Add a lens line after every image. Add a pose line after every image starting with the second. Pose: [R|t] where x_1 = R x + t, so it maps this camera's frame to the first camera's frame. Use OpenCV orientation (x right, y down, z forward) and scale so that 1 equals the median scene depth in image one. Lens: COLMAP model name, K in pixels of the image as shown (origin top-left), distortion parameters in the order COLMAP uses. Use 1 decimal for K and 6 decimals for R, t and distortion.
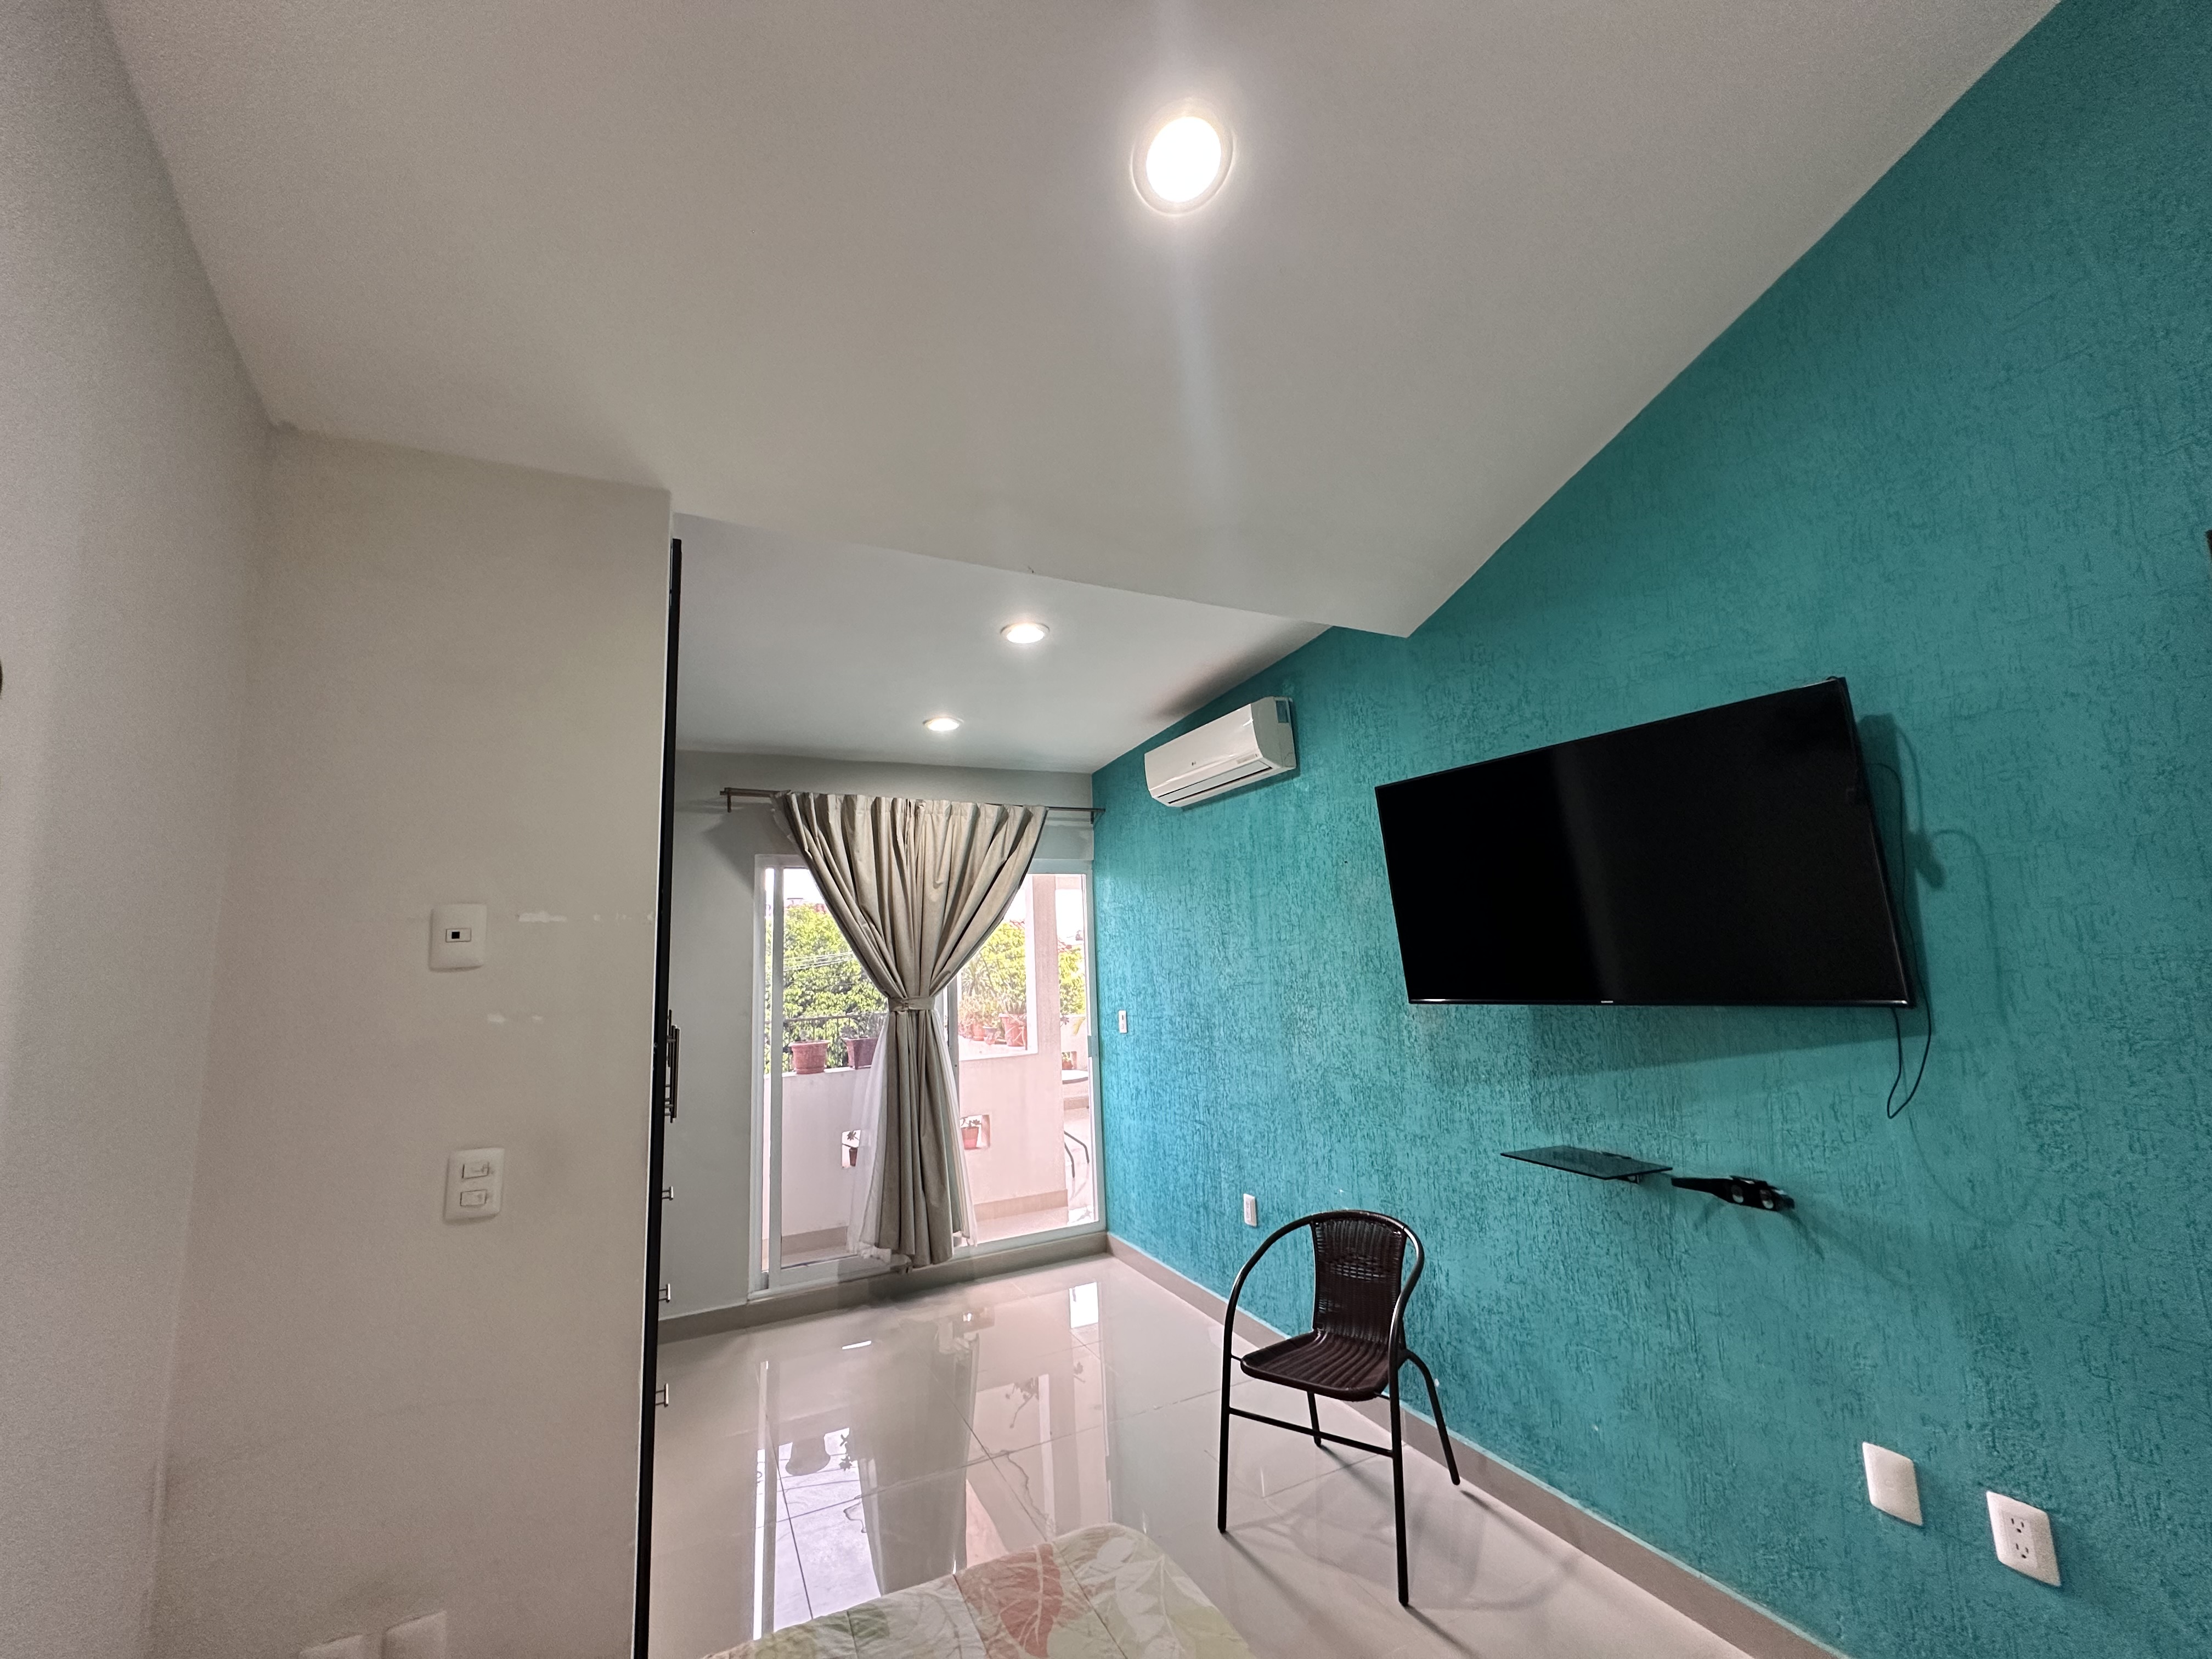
lens RADIAL K [[885.5, 0, 1105.8], [0, 885.5, 826.7], [0, 0, 1]] dist [-0.001721, -0.000148]
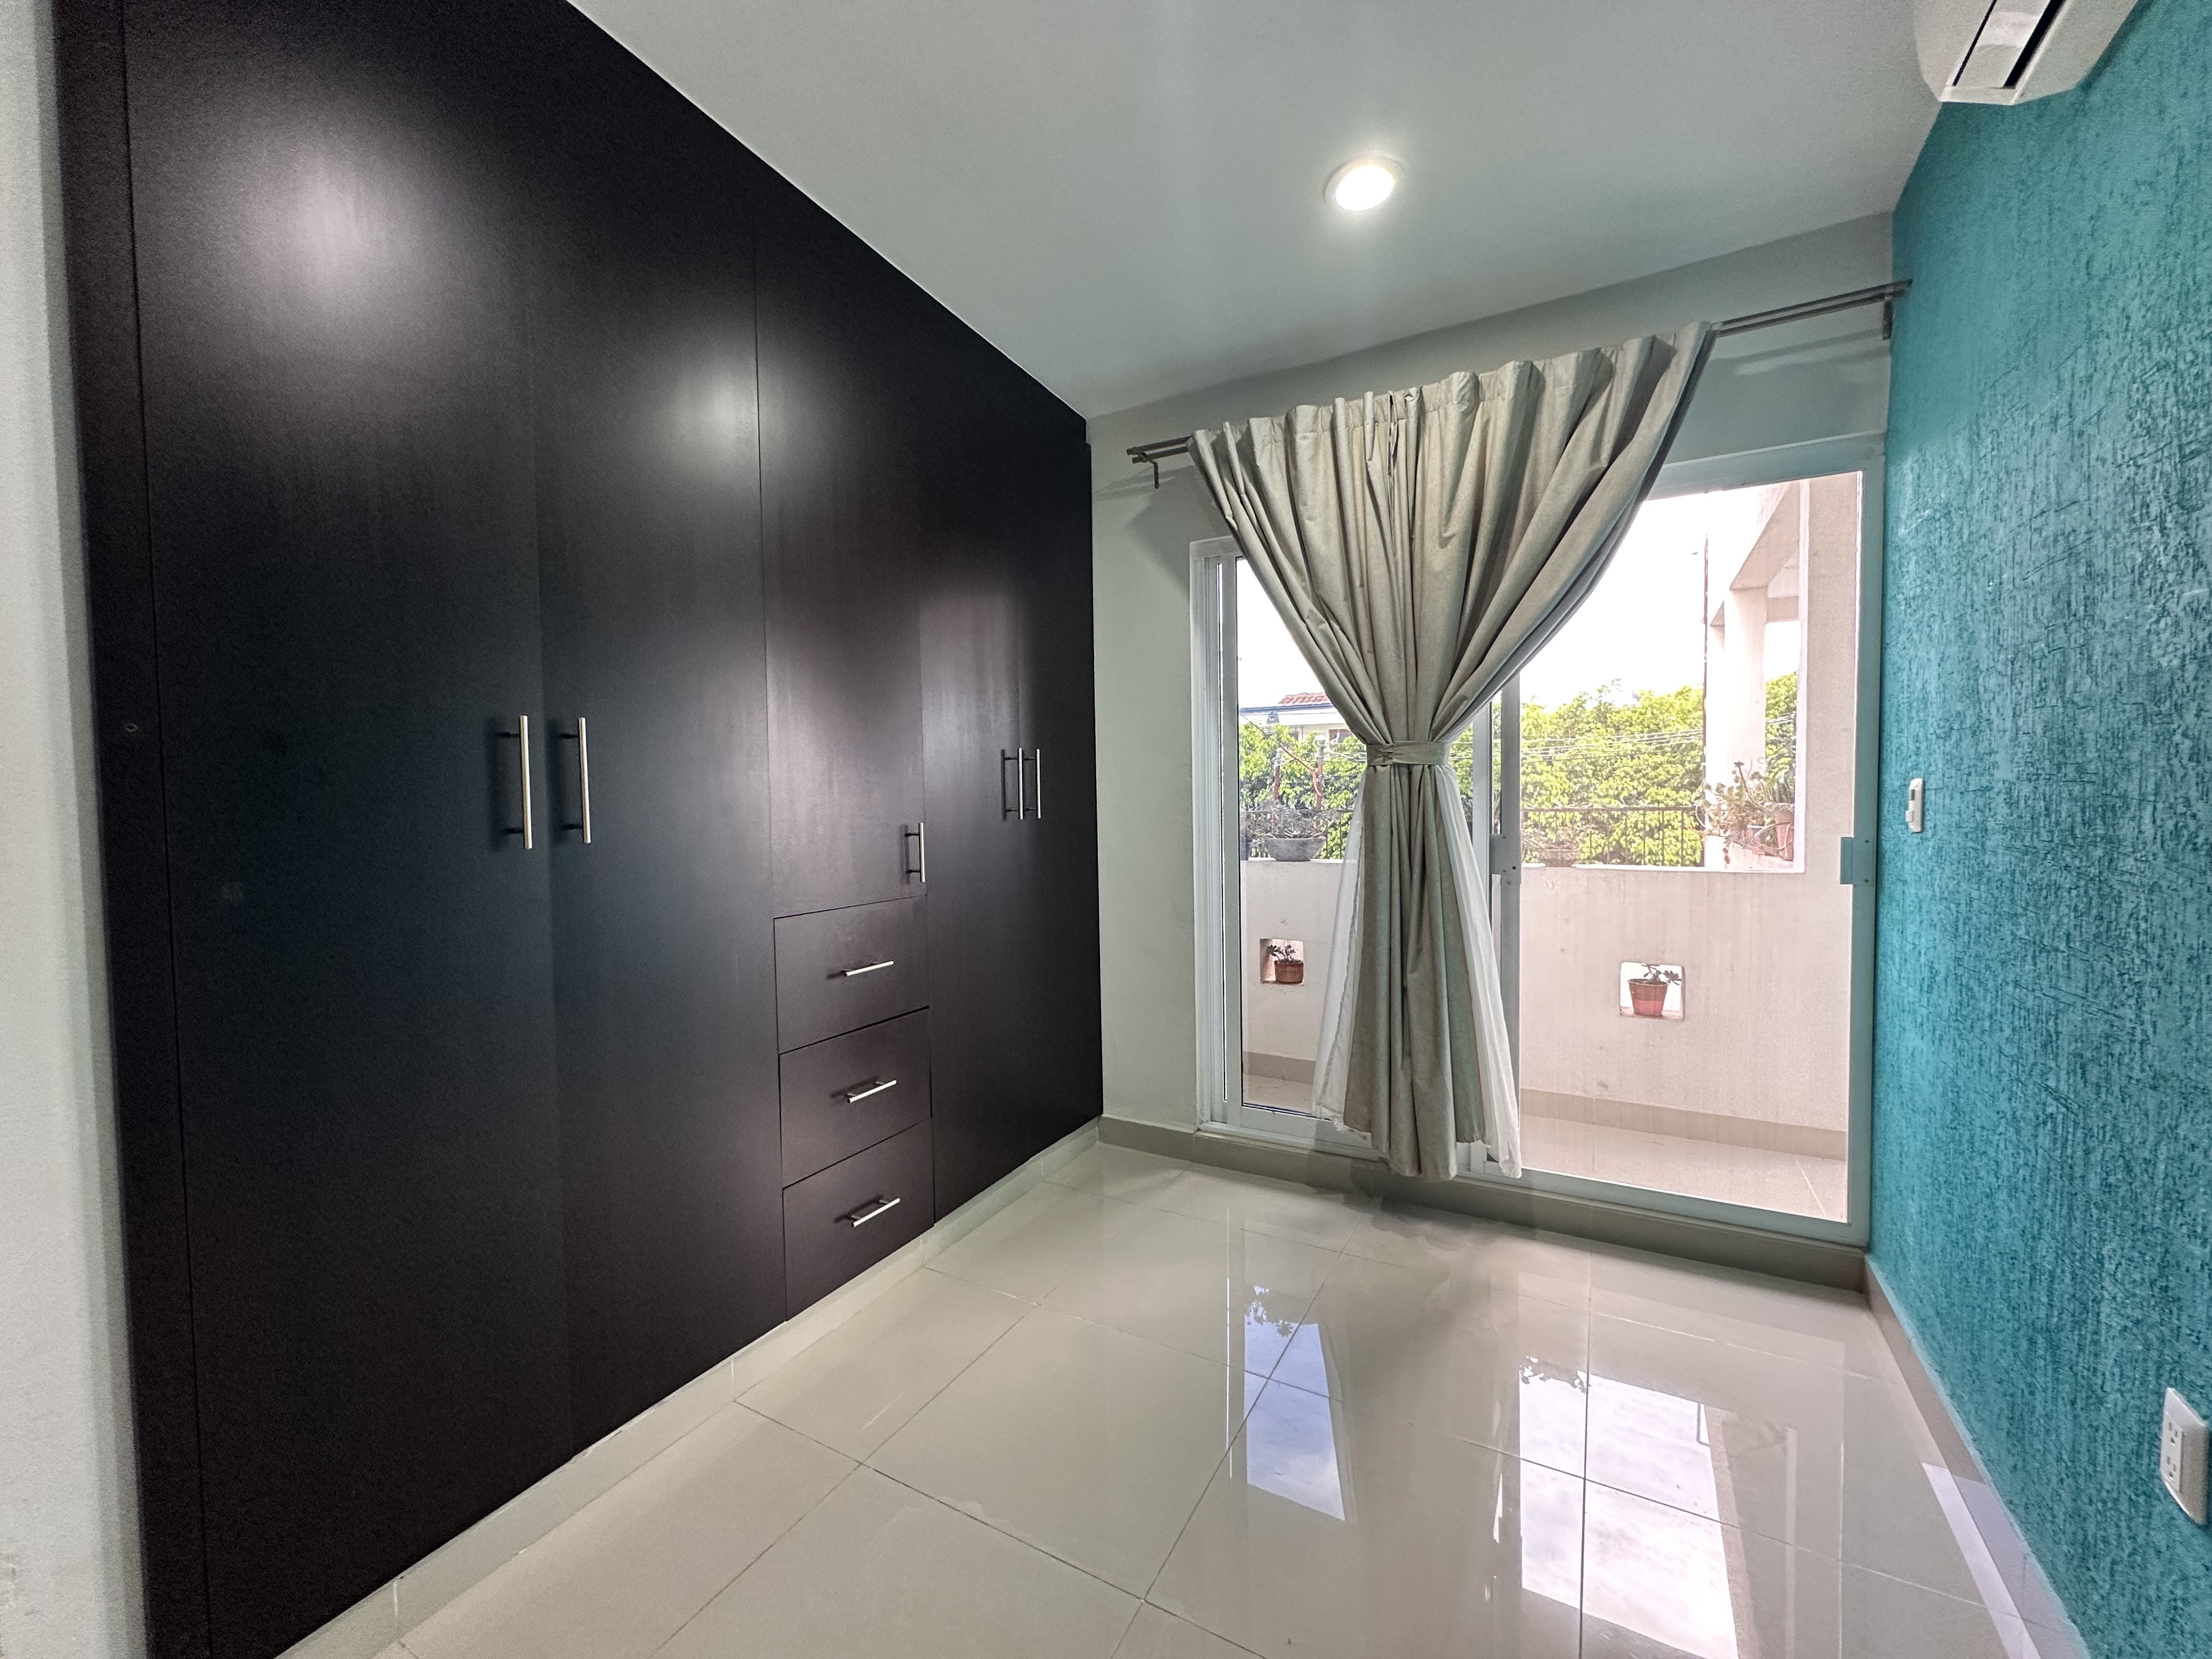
lens RADIAL K [[885.5, 0, 1105.5], [0, 885.5, 826.3], [0, 0, 1]] dist [-0.001721, -0.000148]
pose [[0.566837, 0.061667, -0.821519, 0.151819], [0.116560, 0.981160, 0.154075, 0.131585], [0.815543, -0.183091, 0.548970, 0.501349]]
